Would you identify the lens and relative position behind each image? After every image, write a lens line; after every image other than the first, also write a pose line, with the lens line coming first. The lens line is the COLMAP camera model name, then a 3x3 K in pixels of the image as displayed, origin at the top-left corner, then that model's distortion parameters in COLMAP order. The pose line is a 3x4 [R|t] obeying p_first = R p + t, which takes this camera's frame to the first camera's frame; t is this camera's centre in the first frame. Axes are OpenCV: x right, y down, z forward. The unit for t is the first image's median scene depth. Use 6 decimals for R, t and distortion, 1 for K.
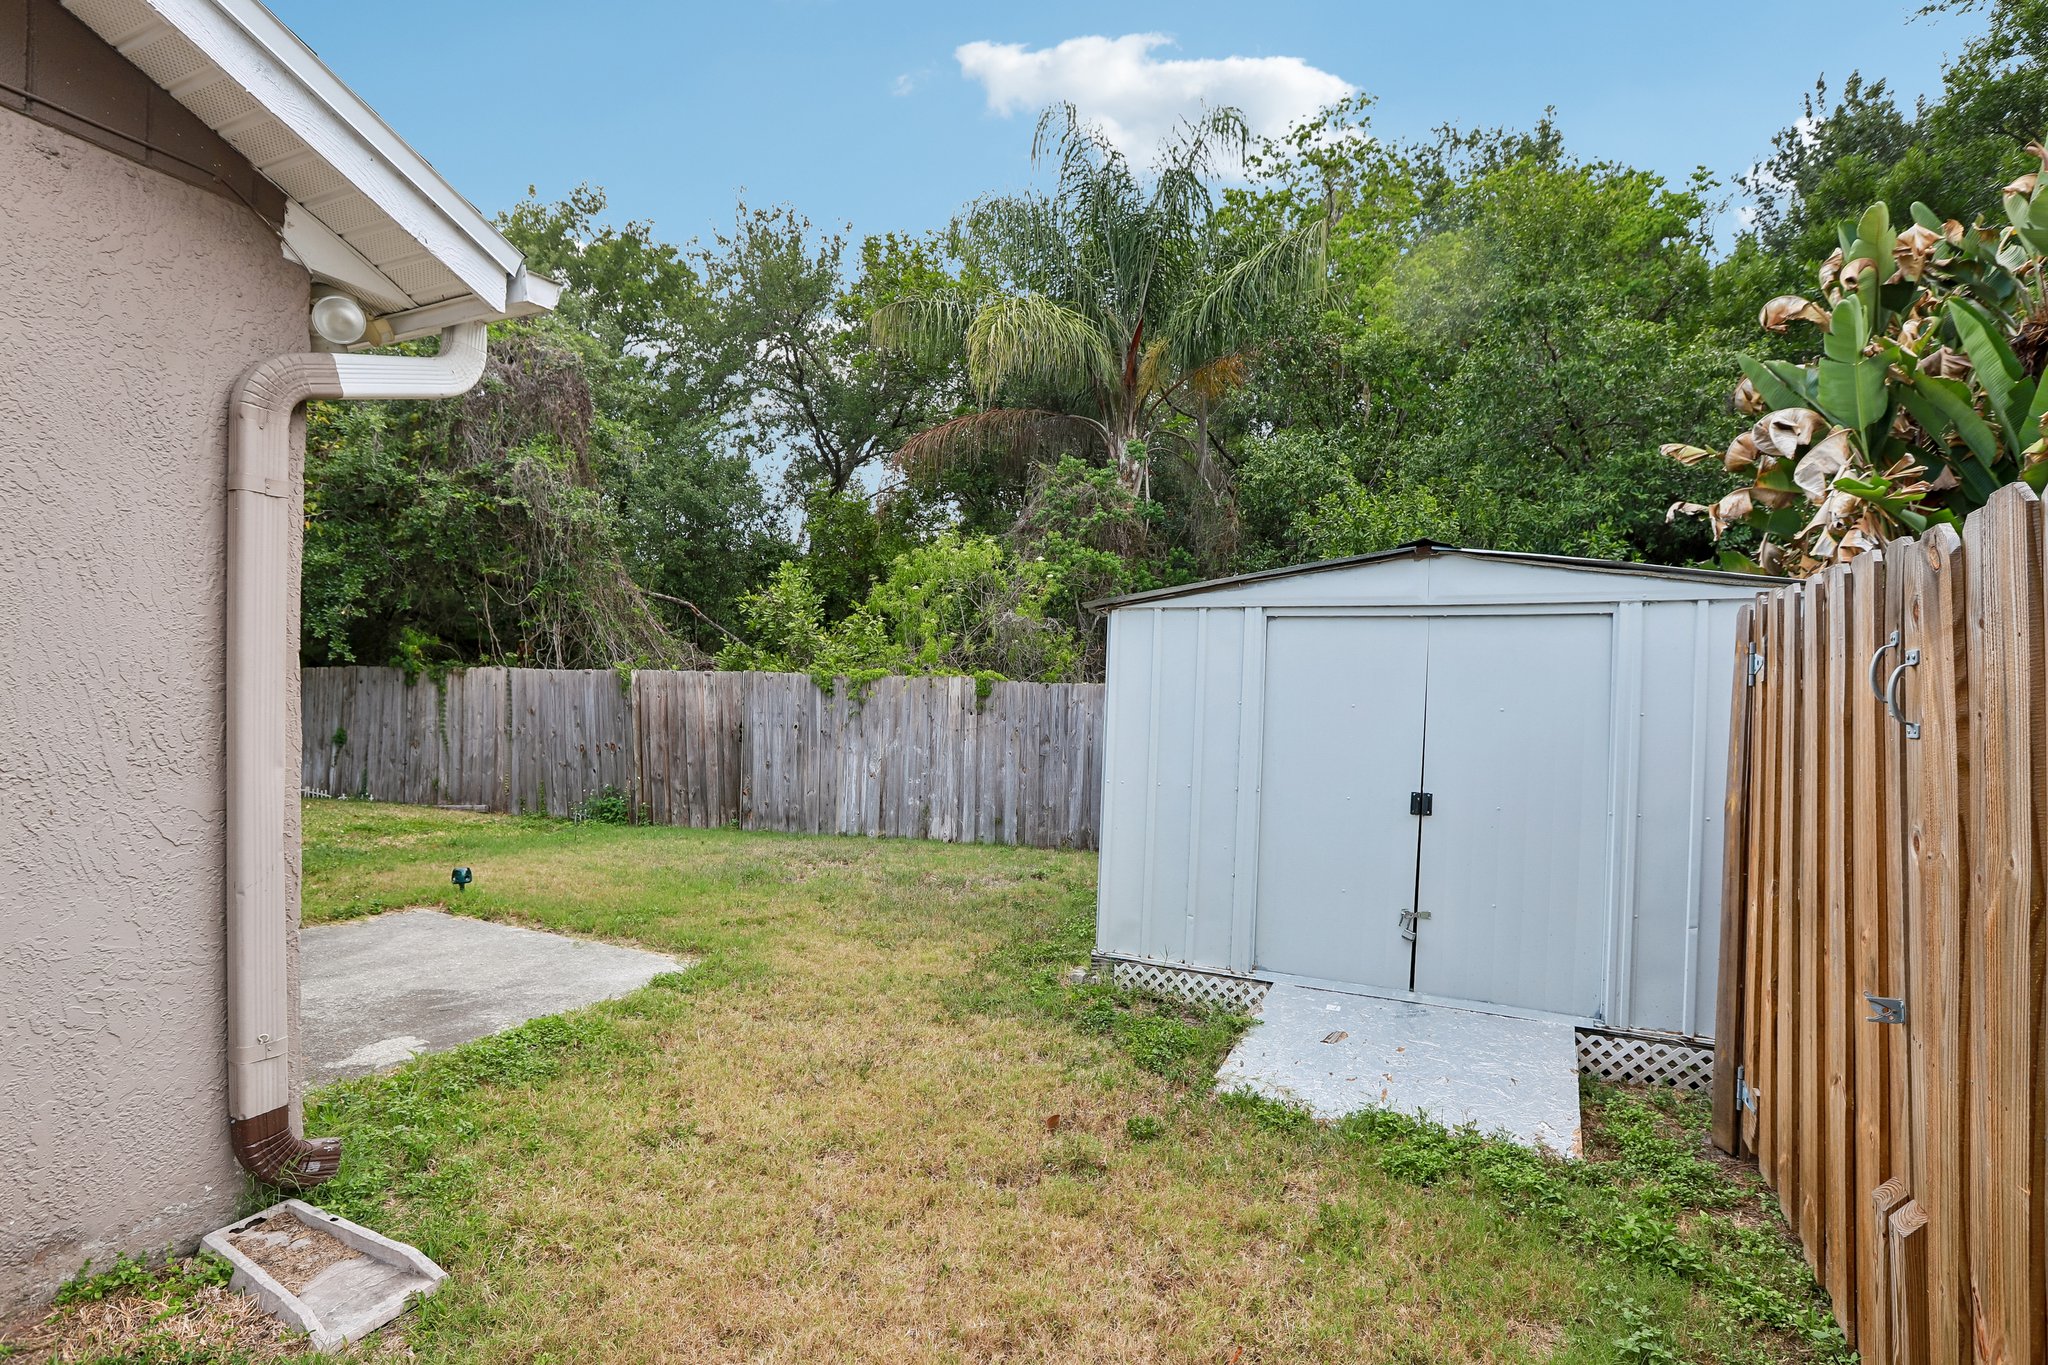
lens RADIAL K [[940.5, 0, 1024.0], [0, 940.5, 682.5], [0, 0, 1]] dist [-0.047699, 0.017300]
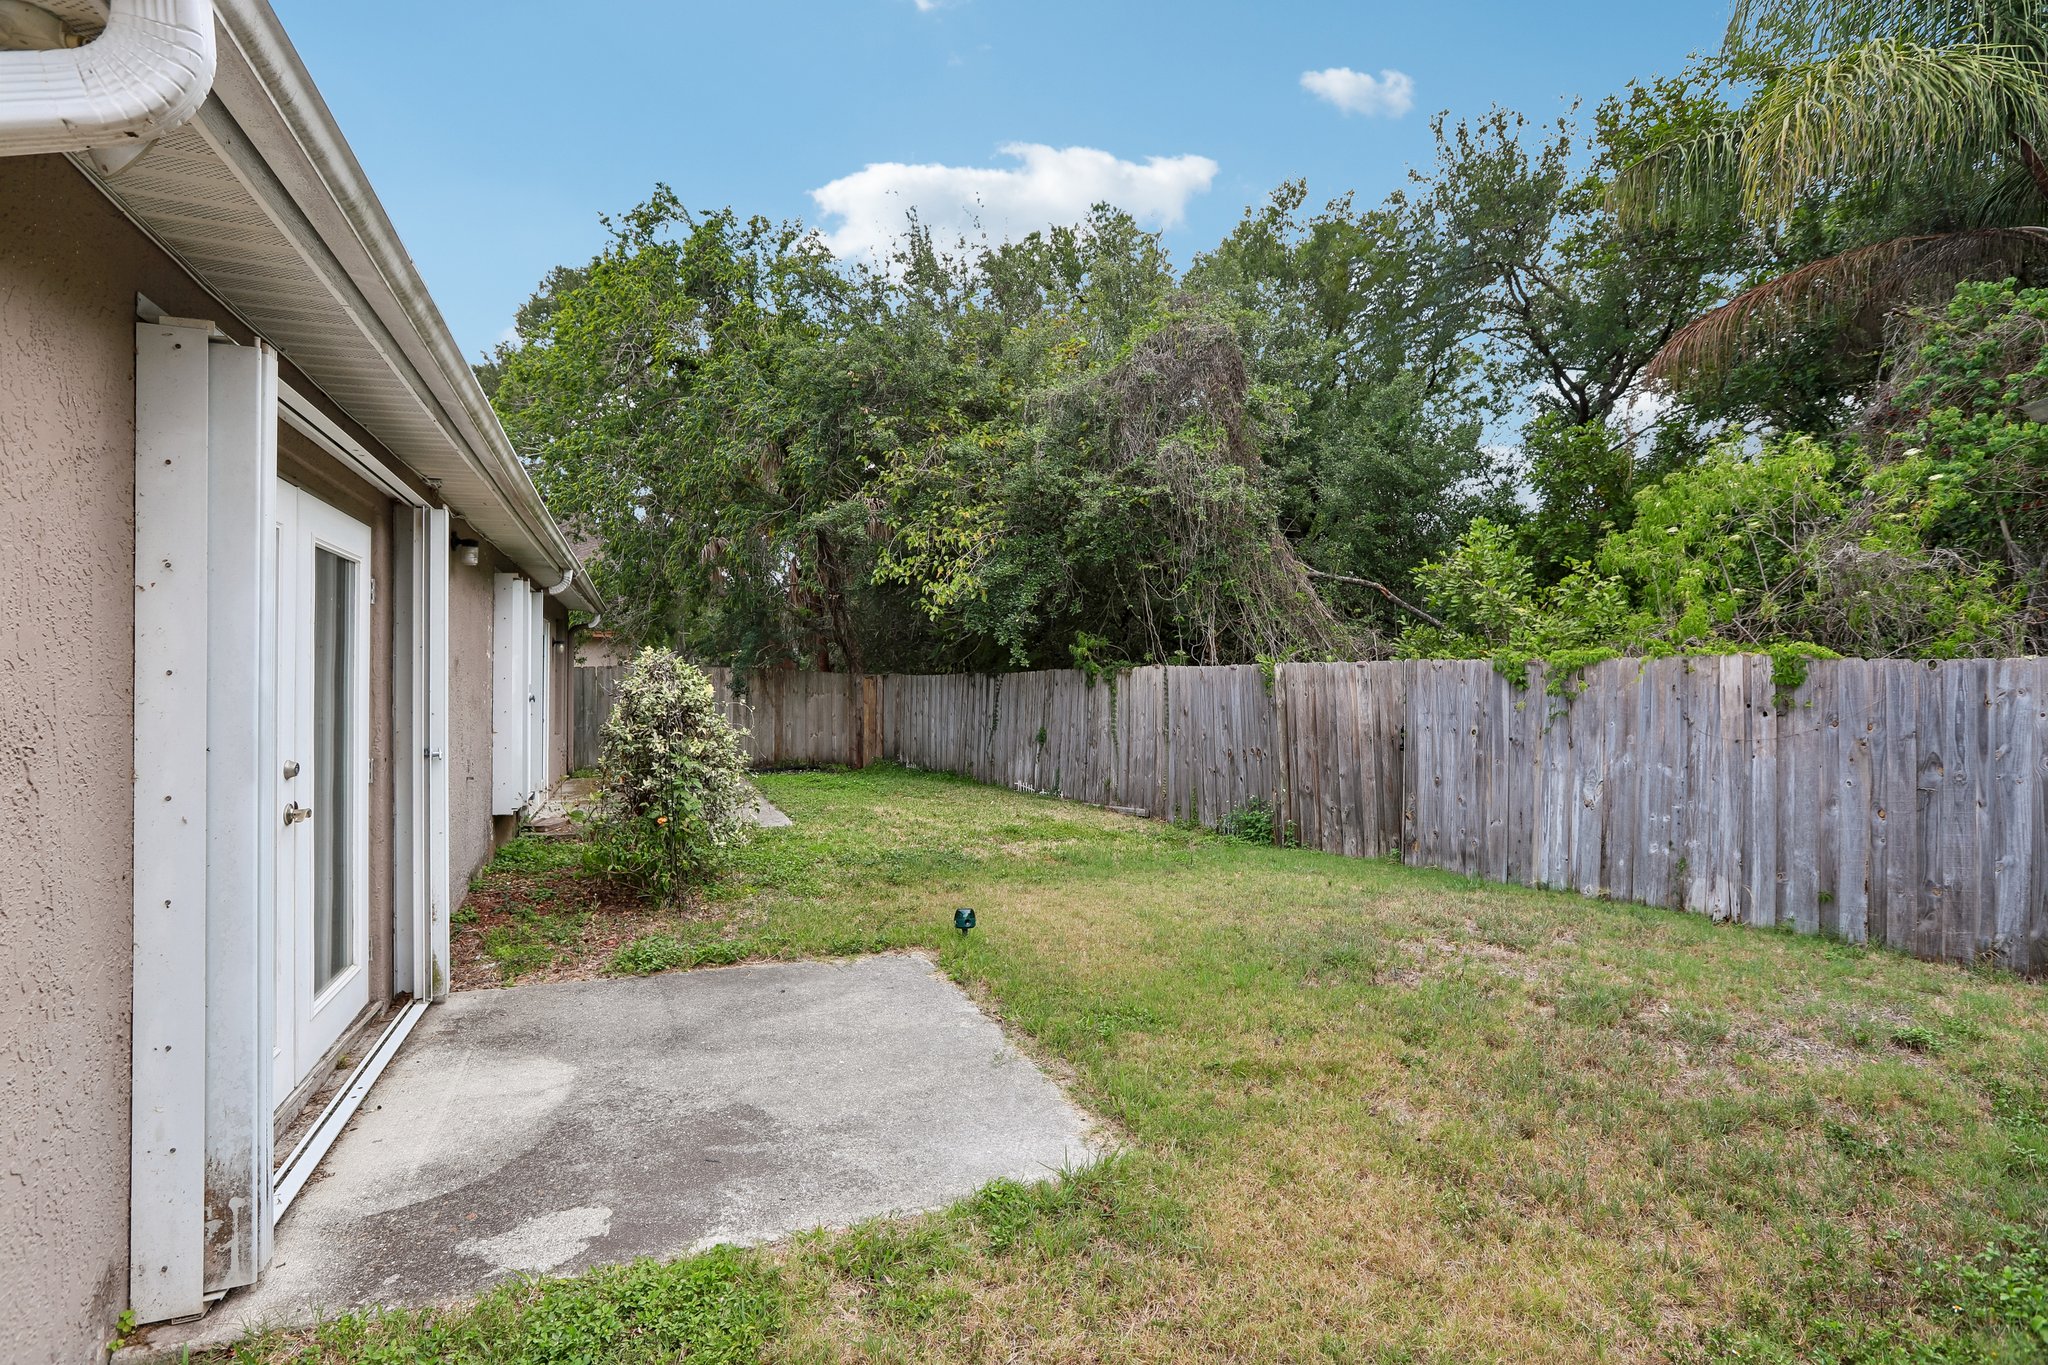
lens RADIAL K [[940.5, 0, 1024.0], [0, 940.5, 682.5], [0, 0, 1]] dist [-0.047699, 0.017300]
pose [[0.719418, -0.023831, -0.694168, 0.010956], [0.029347, 0.999562, -0.003901, 0.000560], [0.693957, -0.017565, 0.719802, 0.214788]]
